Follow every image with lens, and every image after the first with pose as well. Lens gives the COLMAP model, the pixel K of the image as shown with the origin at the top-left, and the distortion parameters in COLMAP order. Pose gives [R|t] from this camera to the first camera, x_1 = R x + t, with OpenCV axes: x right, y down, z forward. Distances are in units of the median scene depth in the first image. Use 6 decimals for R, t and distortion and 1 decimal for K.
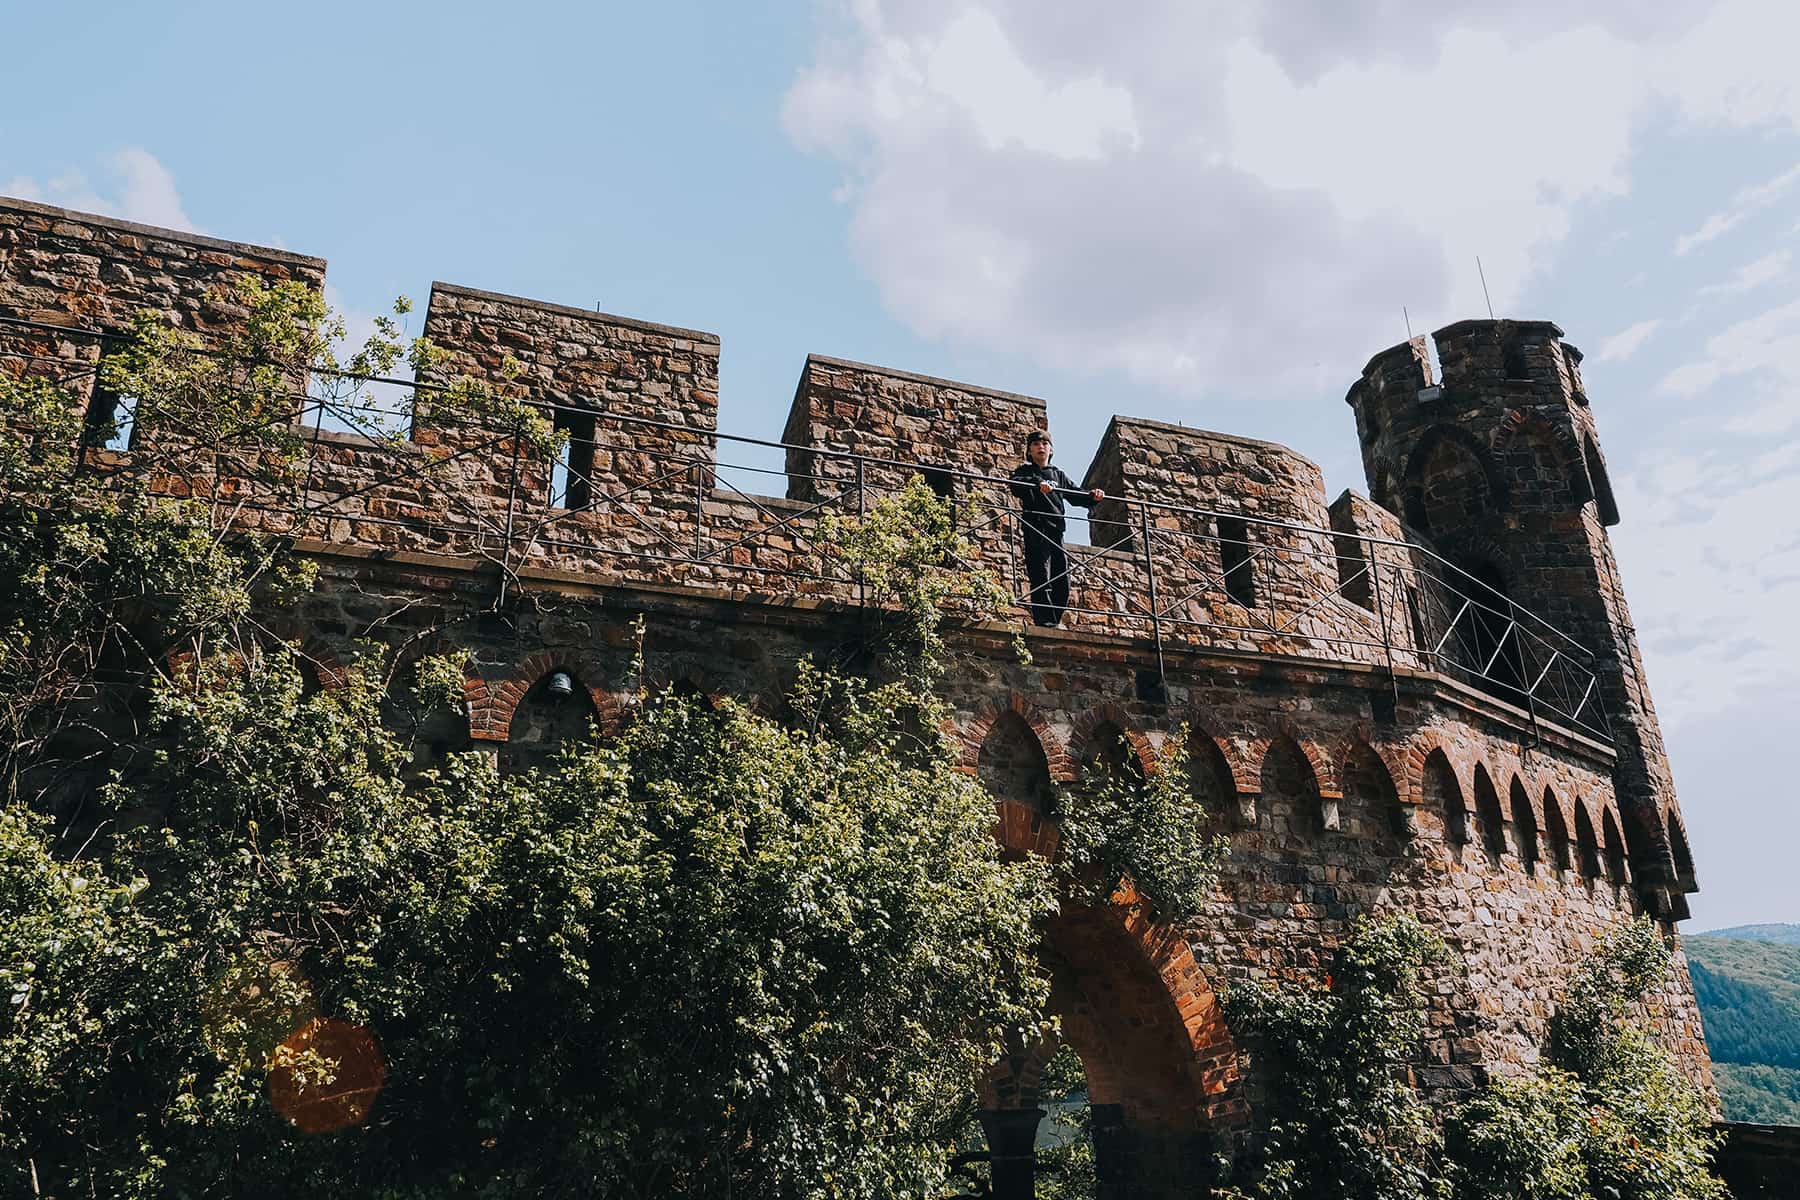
lens RADIAL K [[1356.8, 0, 900.0], [0, 1356.8, 600.0], [0, 0, 1]] dist [-0.031441, 0.003614]
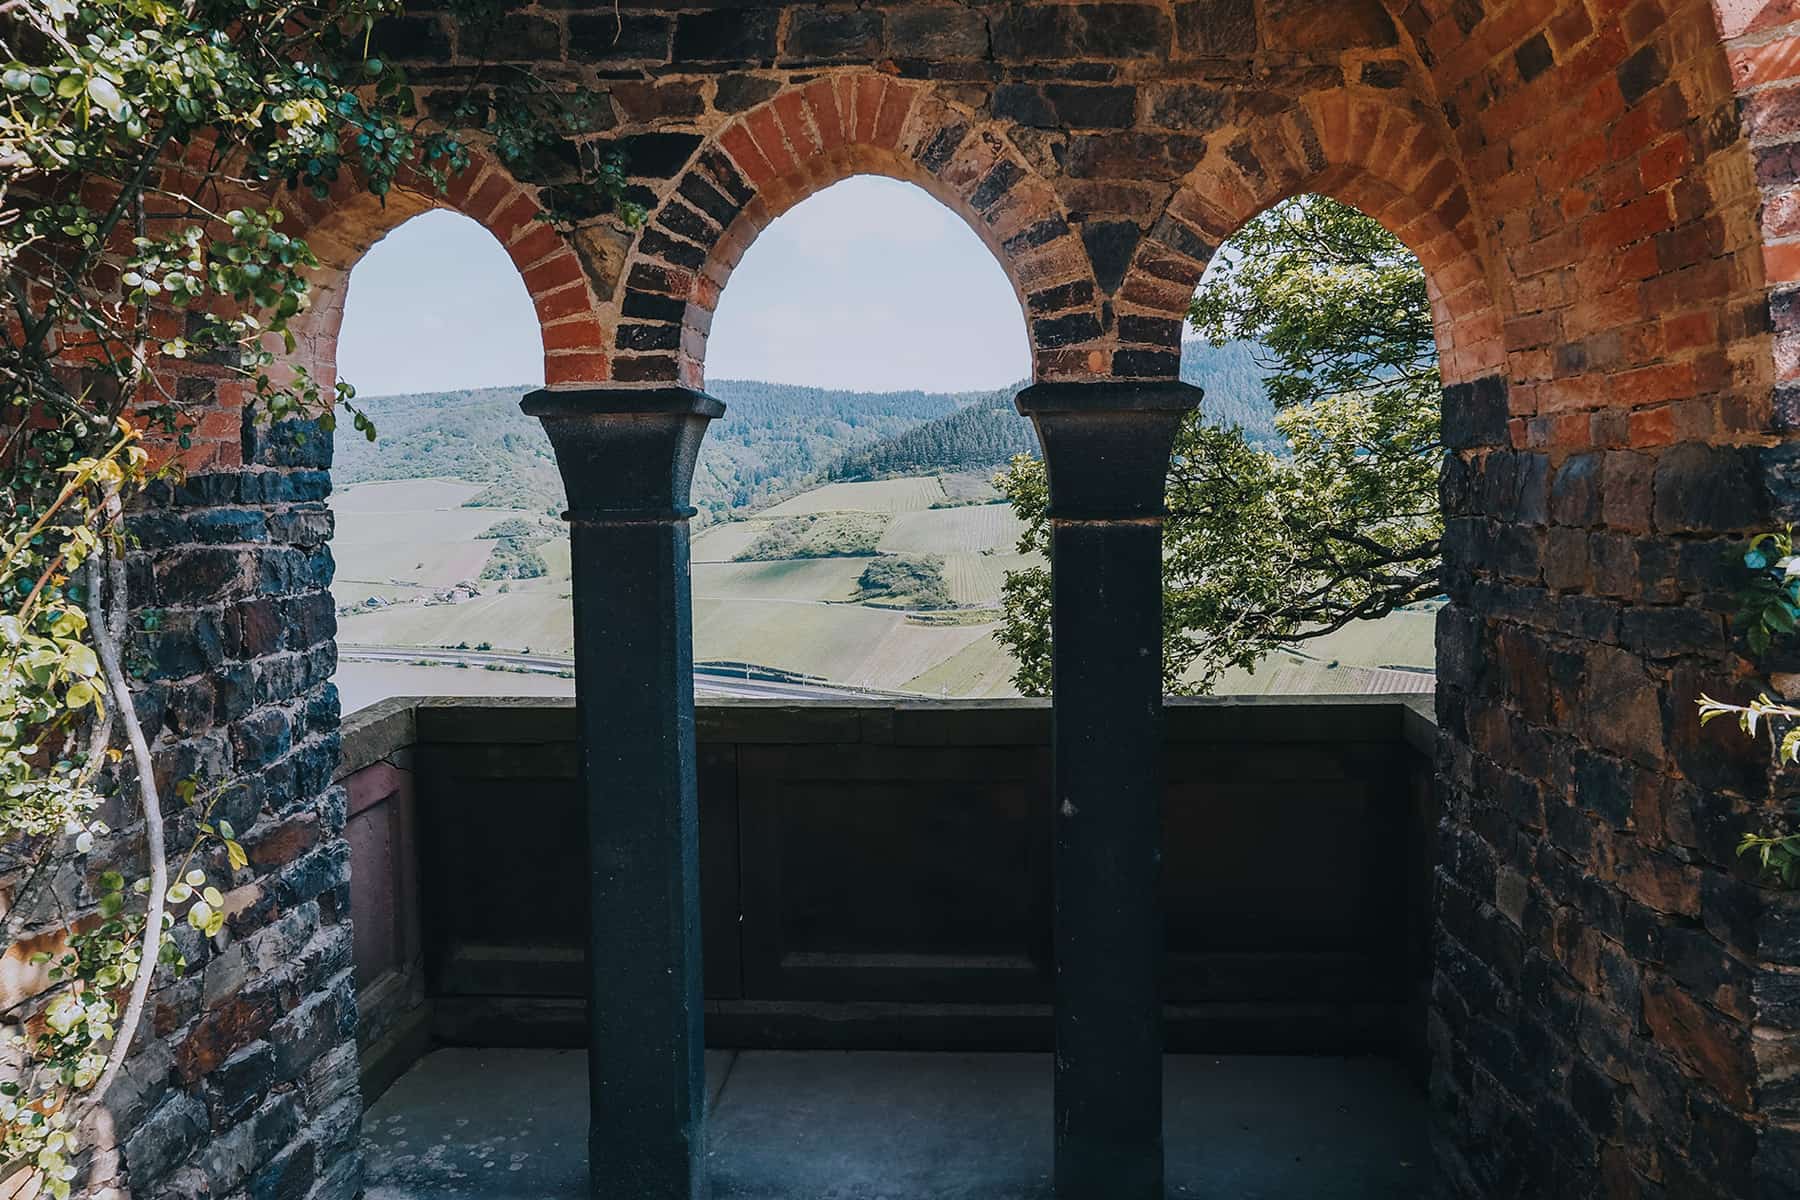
lens RADIAL K [[1356.8, 0, 900.0], [0, 1356.8, 600.0], [0, 0, 1]] dist [-0.031441, 0.003614]
pose [[0.894255, 0.053750, -0.444318, 0.186913], [0.145678, 0.903743, 0.402525, 0.285751], [0.423185, -0.424688, 0.800347, 0.697507]]
